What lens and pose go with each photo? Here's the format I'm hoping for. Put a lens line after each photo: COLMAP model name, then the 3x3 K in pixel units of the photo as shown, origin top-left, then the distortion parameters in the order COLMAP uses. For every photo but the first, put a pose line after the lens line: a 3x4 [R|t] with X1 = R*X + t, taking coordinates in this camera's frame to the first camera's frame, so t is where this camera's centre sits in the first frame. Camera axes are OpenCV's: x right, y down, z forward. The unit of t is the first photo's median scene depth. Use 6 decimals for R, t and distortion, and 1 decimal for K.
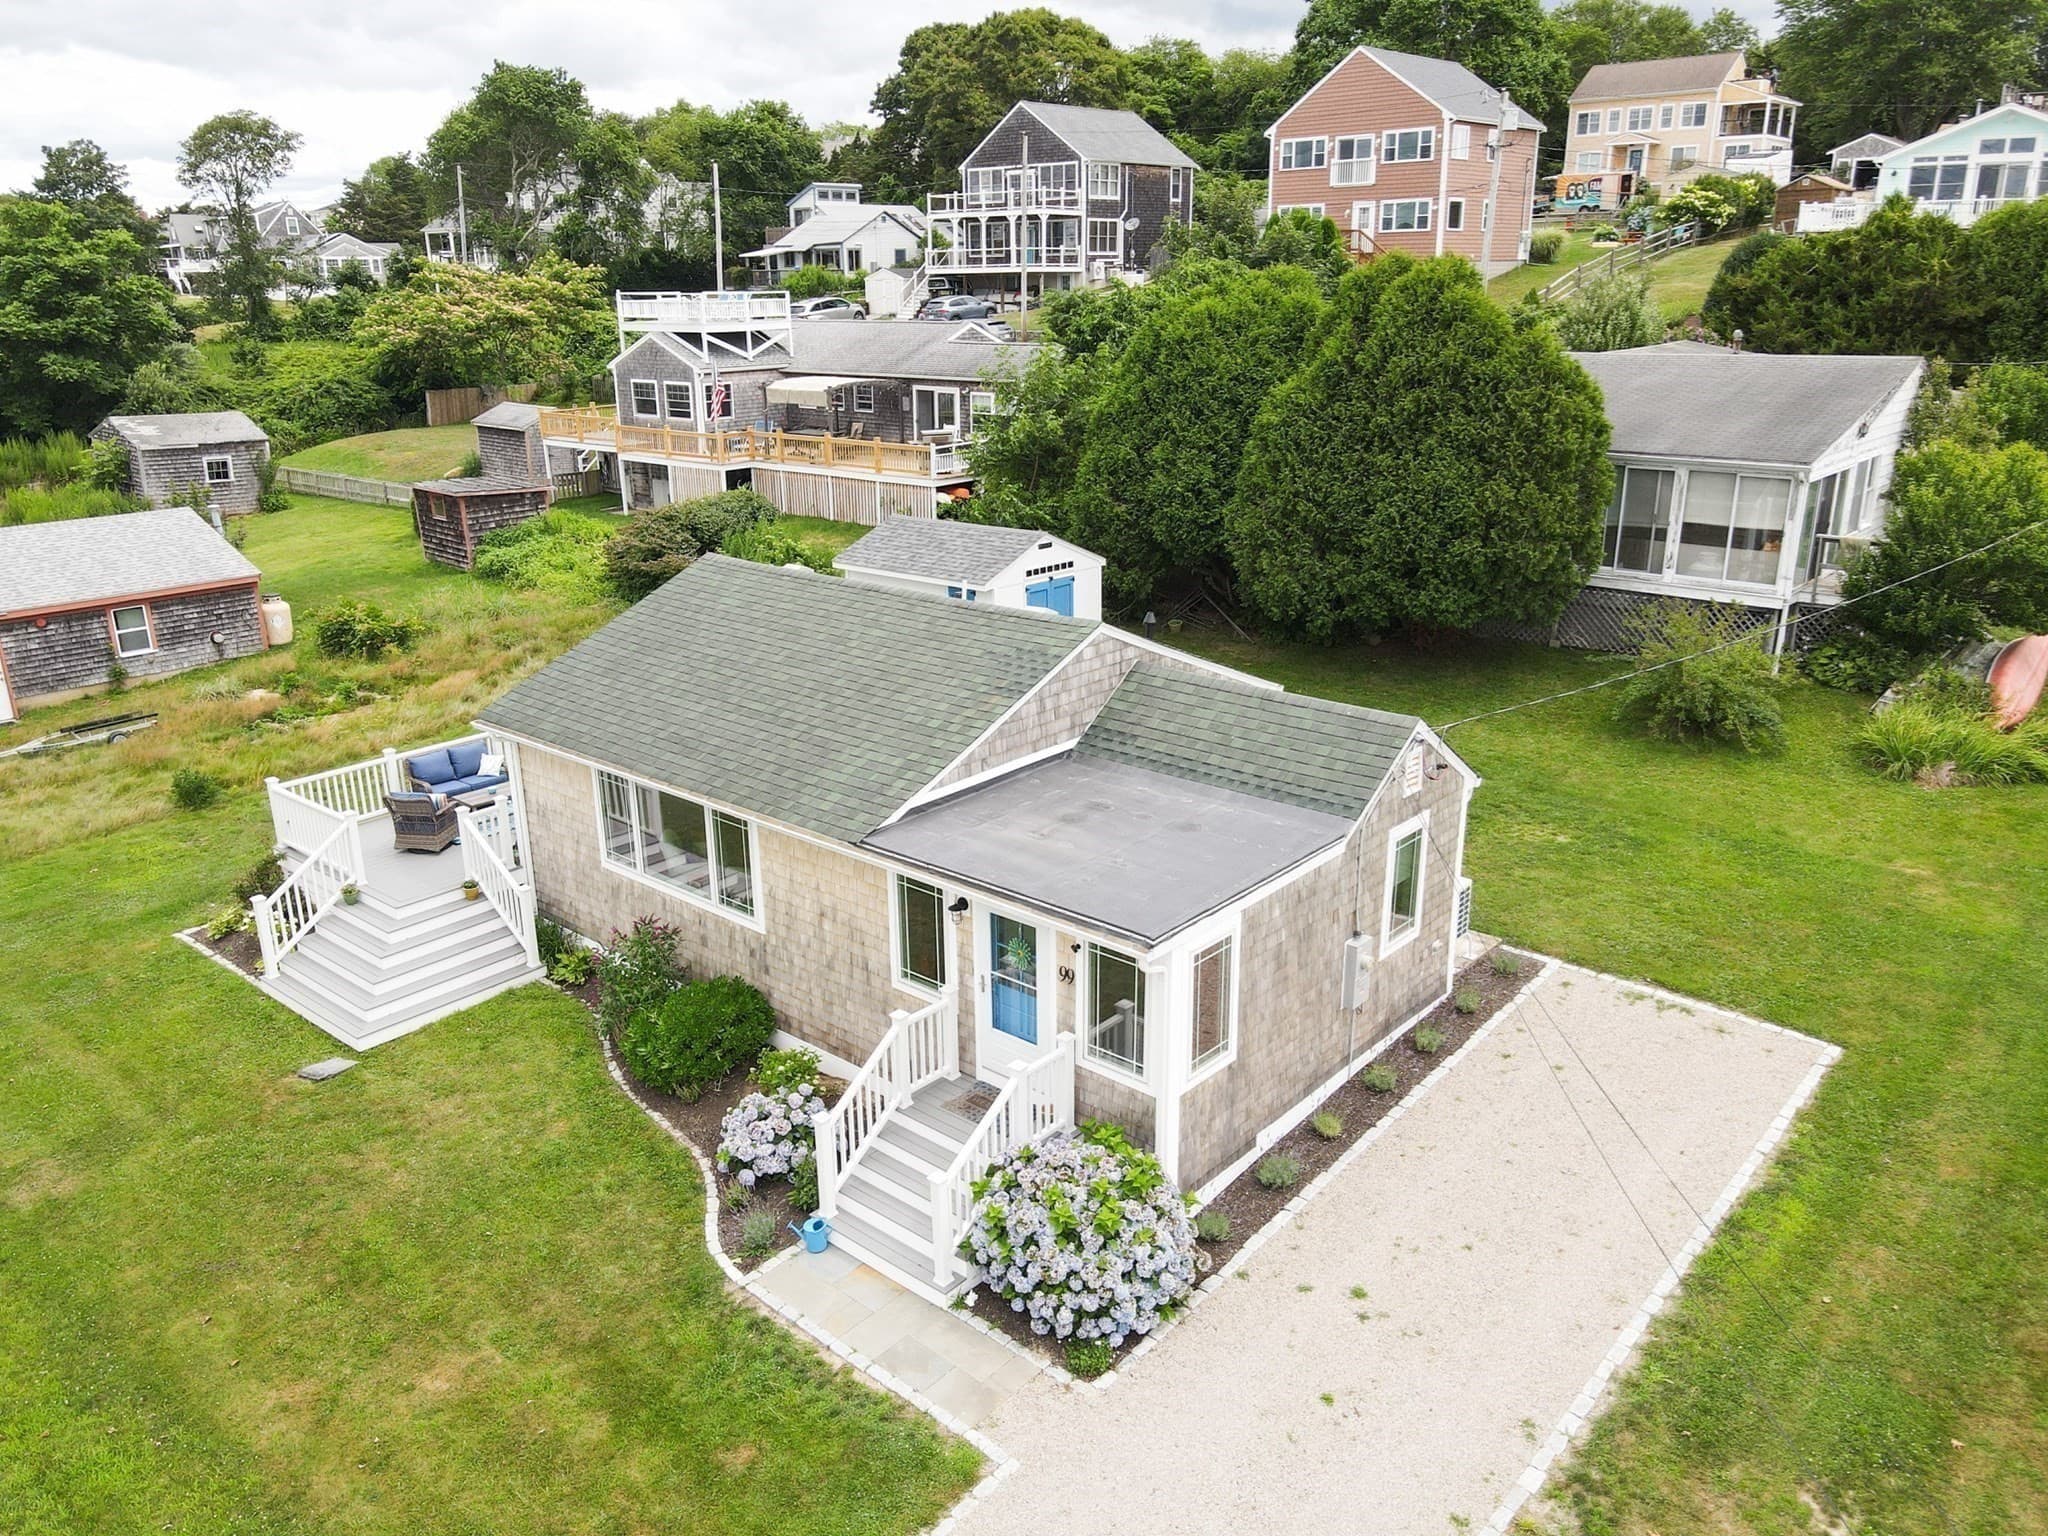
lens RADIAL K [[1506.2, 0, 1015.5], [0, 1506.2, 765.2], [0, 0, 1]] dist [-0.002029, 0.018584]
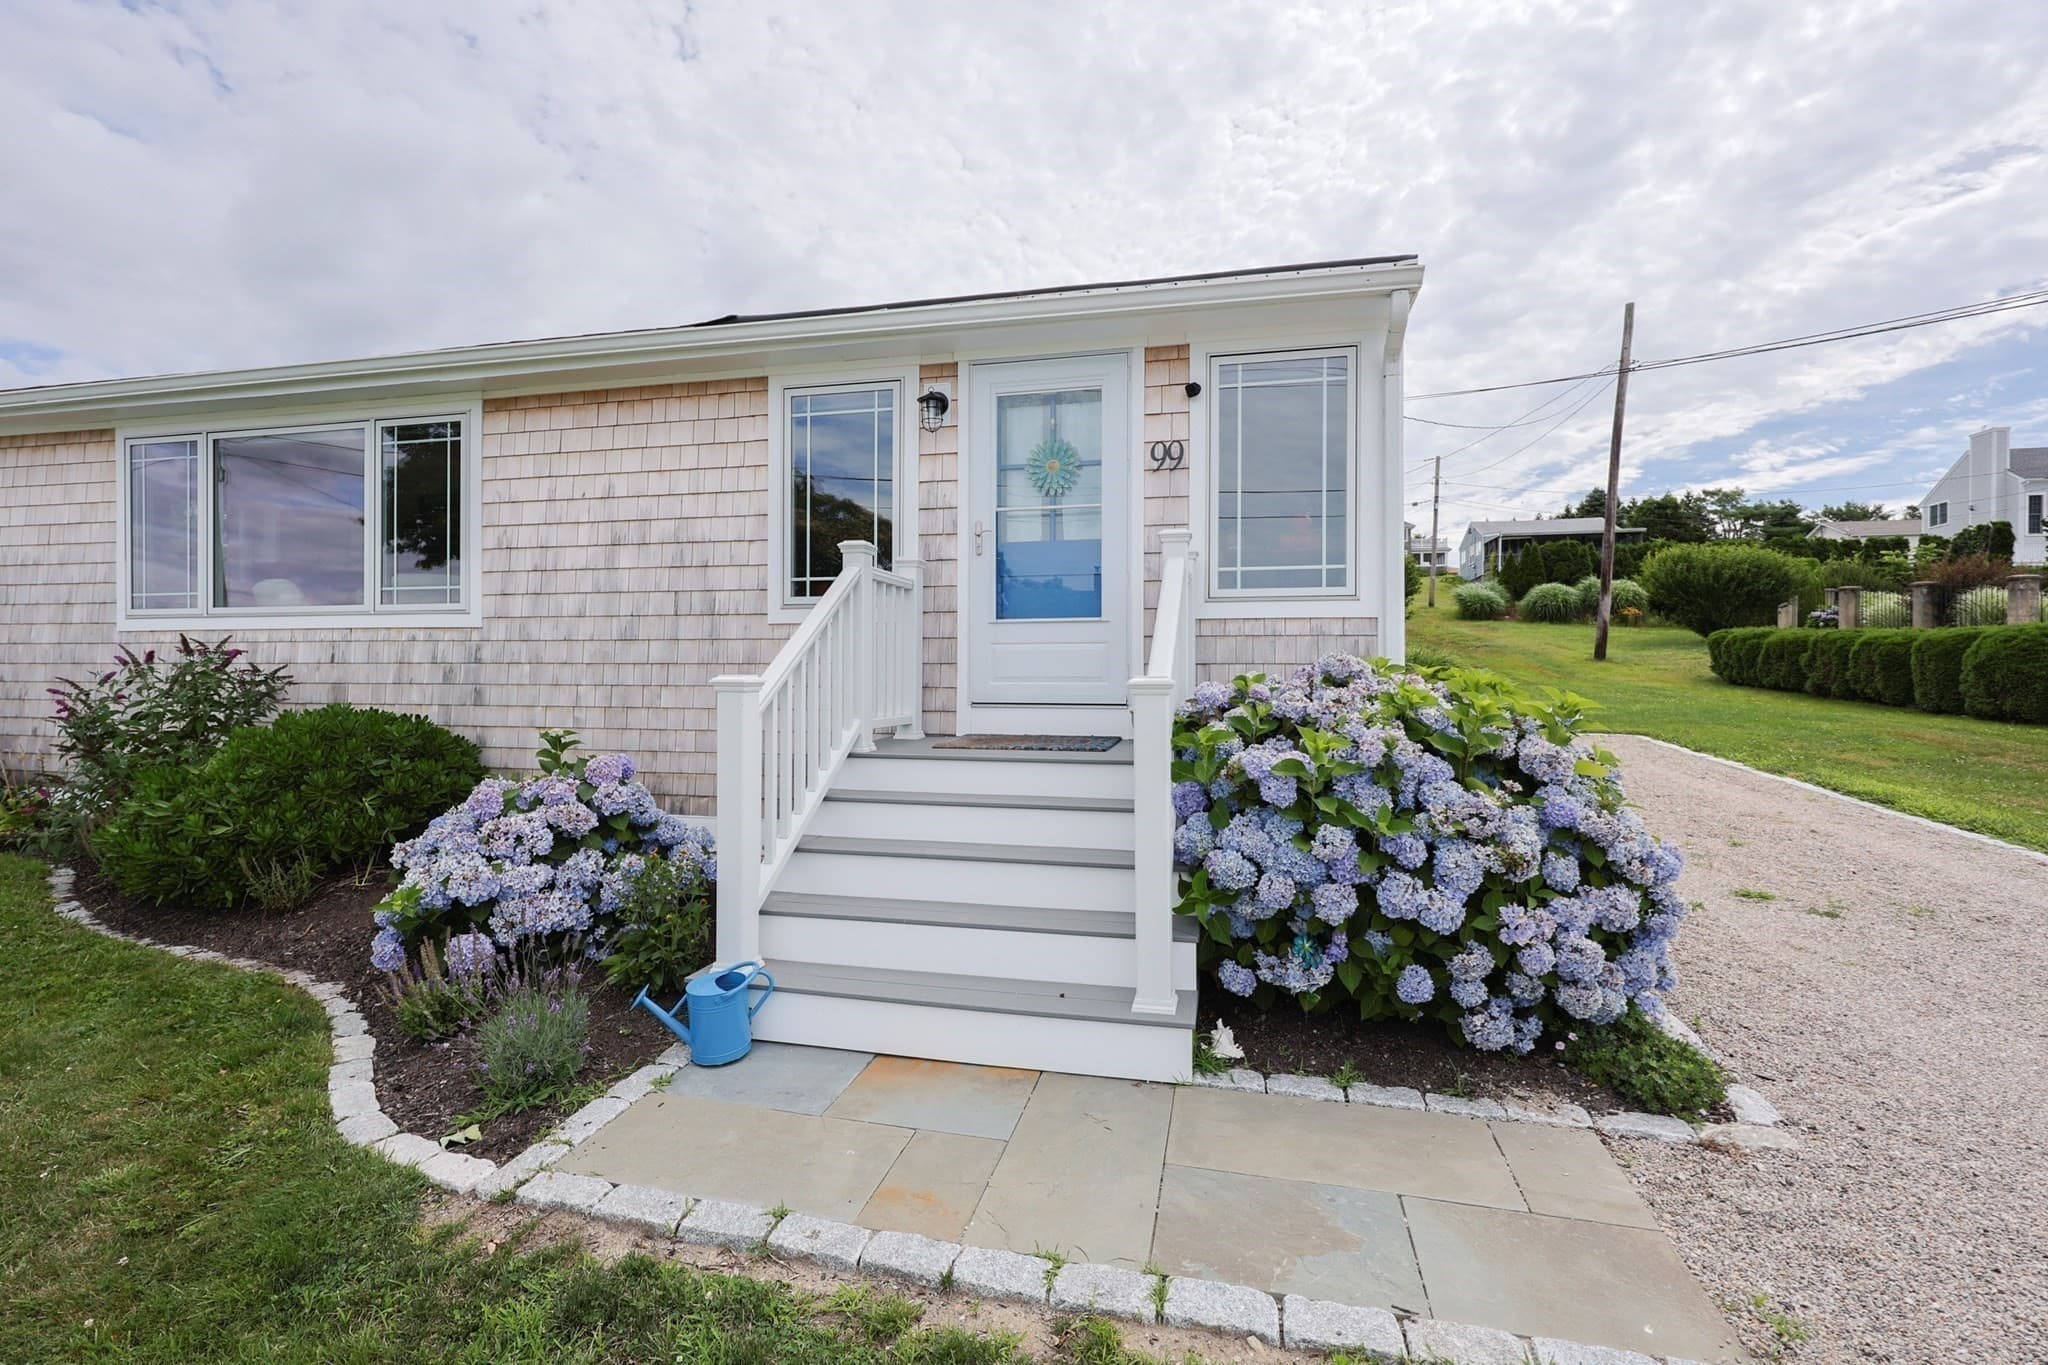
lens RADIAL K [[866.8, 0, 1029.1], [0, 866.8, 670.4], [0, 0, 1]] dist [-0.002665, 0.001572]
pose [[0.879736, 0.019322, 0.475070, -0.087244], [0.135370, 0.947643, -0.289219, 0.157886], [-0.455785, 0.318746, 0.831060, 0.398857]]
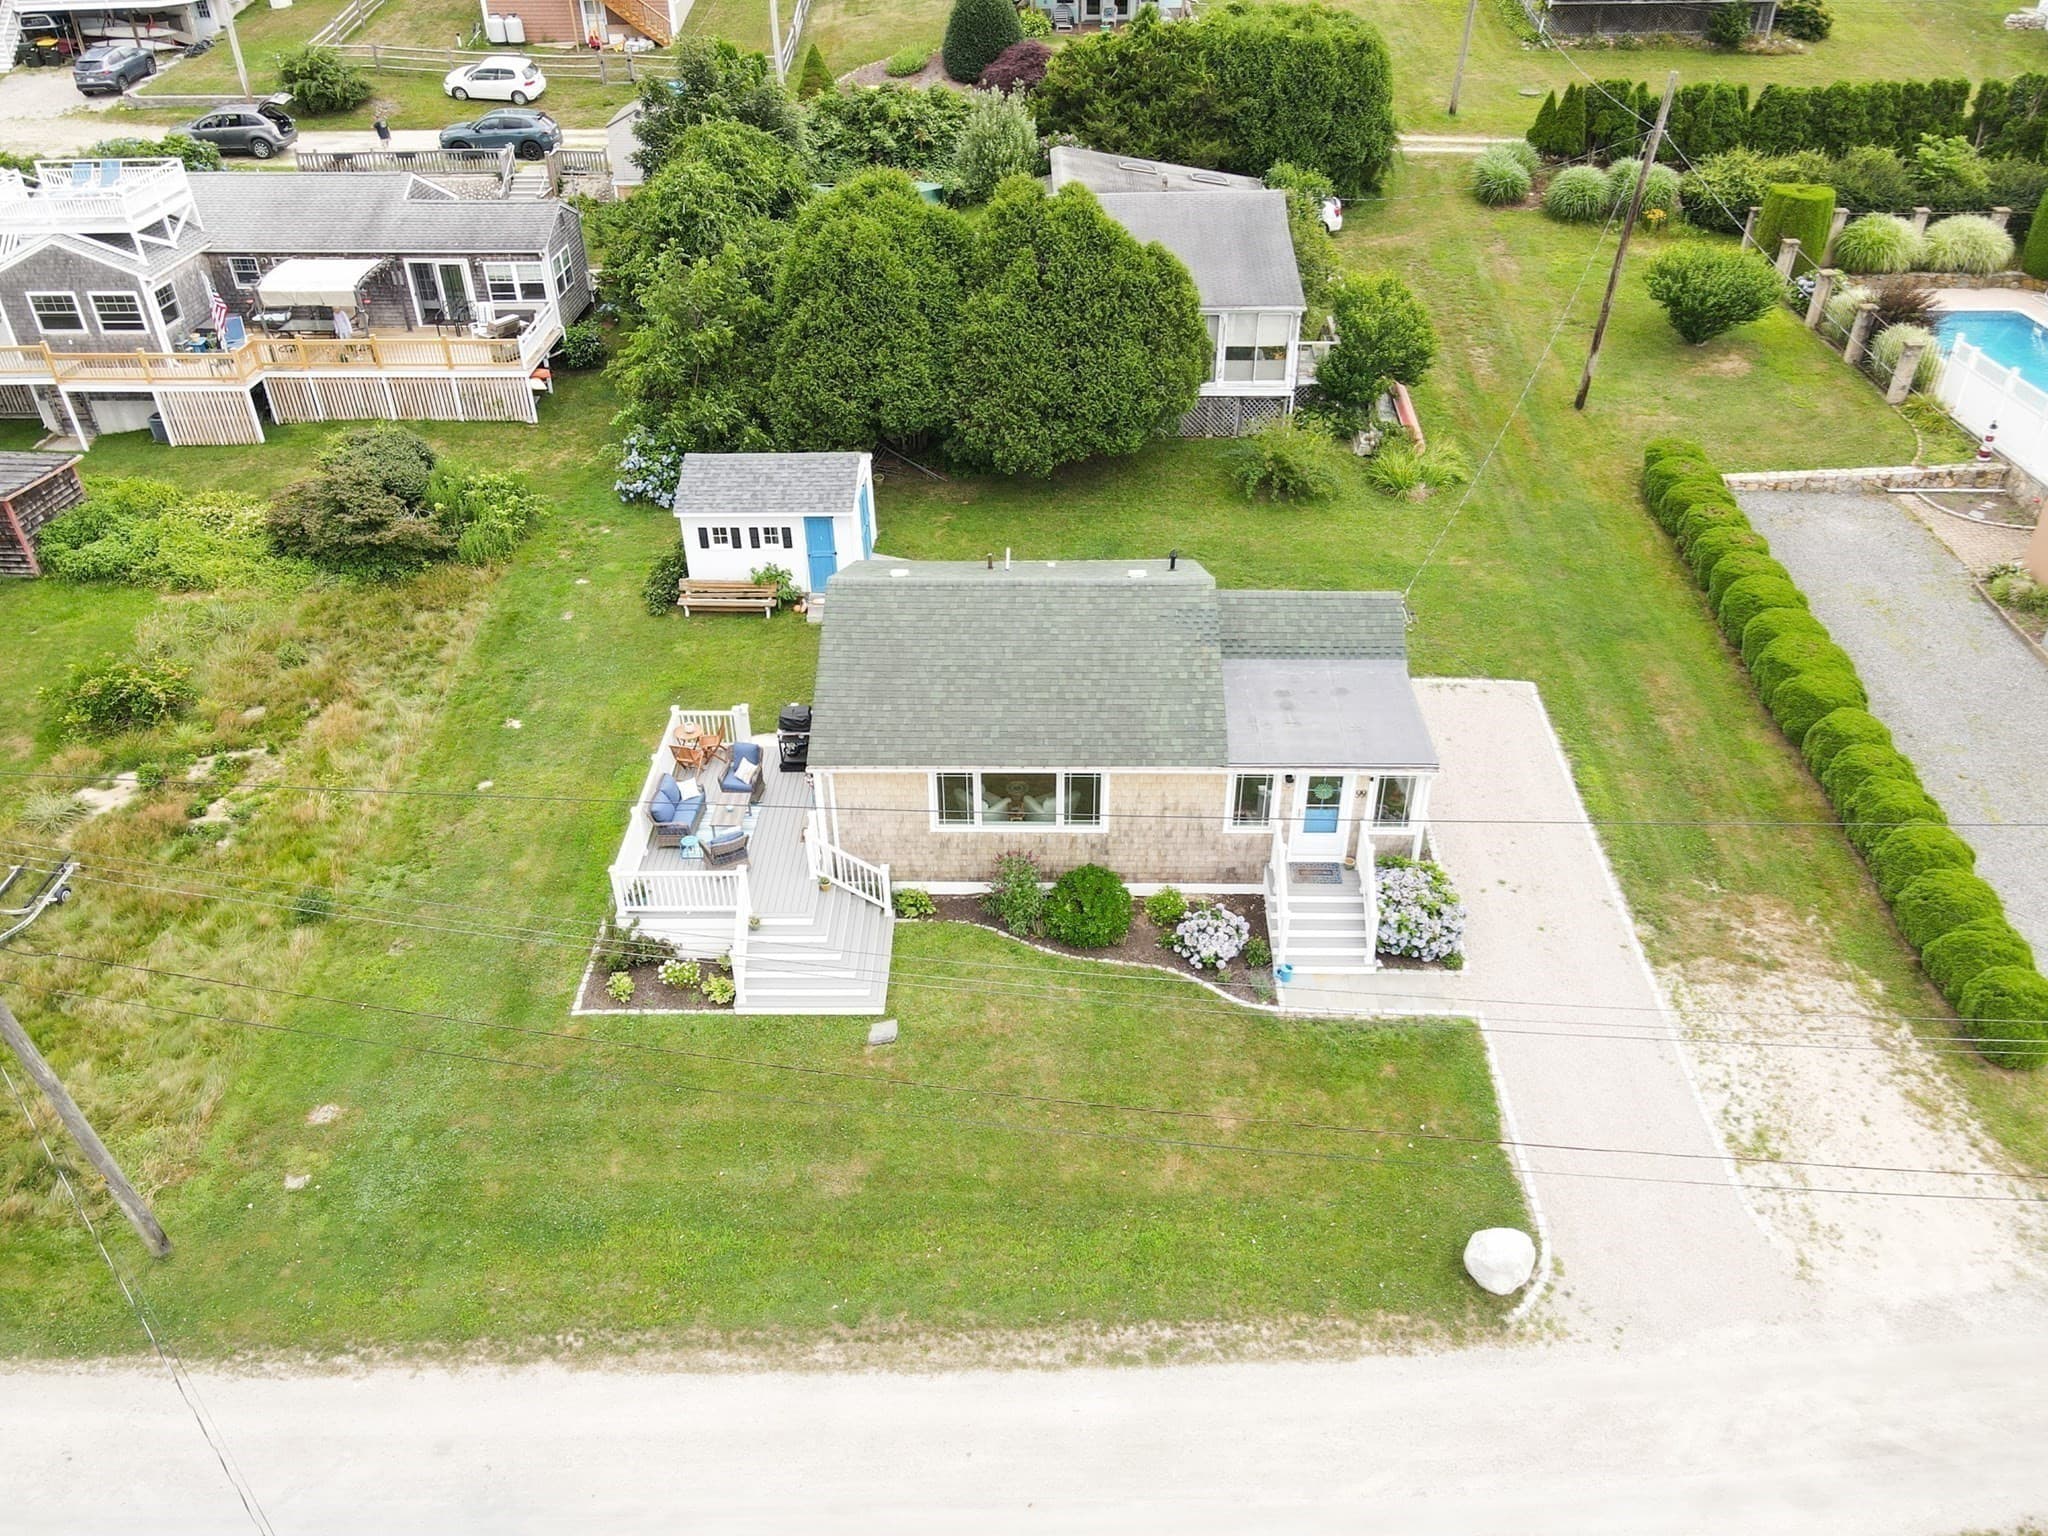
lens RADIAL K [[1506.2, 0, 1010.8], [0, 1506.2, 769.9], [0, 0, 1]] dist [-0.002029, 0.018584]
pose [[0.768245, -0.357572, 0.530981, -0.667136], [0.201848, 0.922451, 0.329153, -0.308127], [-0.607500, -0.145693, 0.780844, -0.104377]]
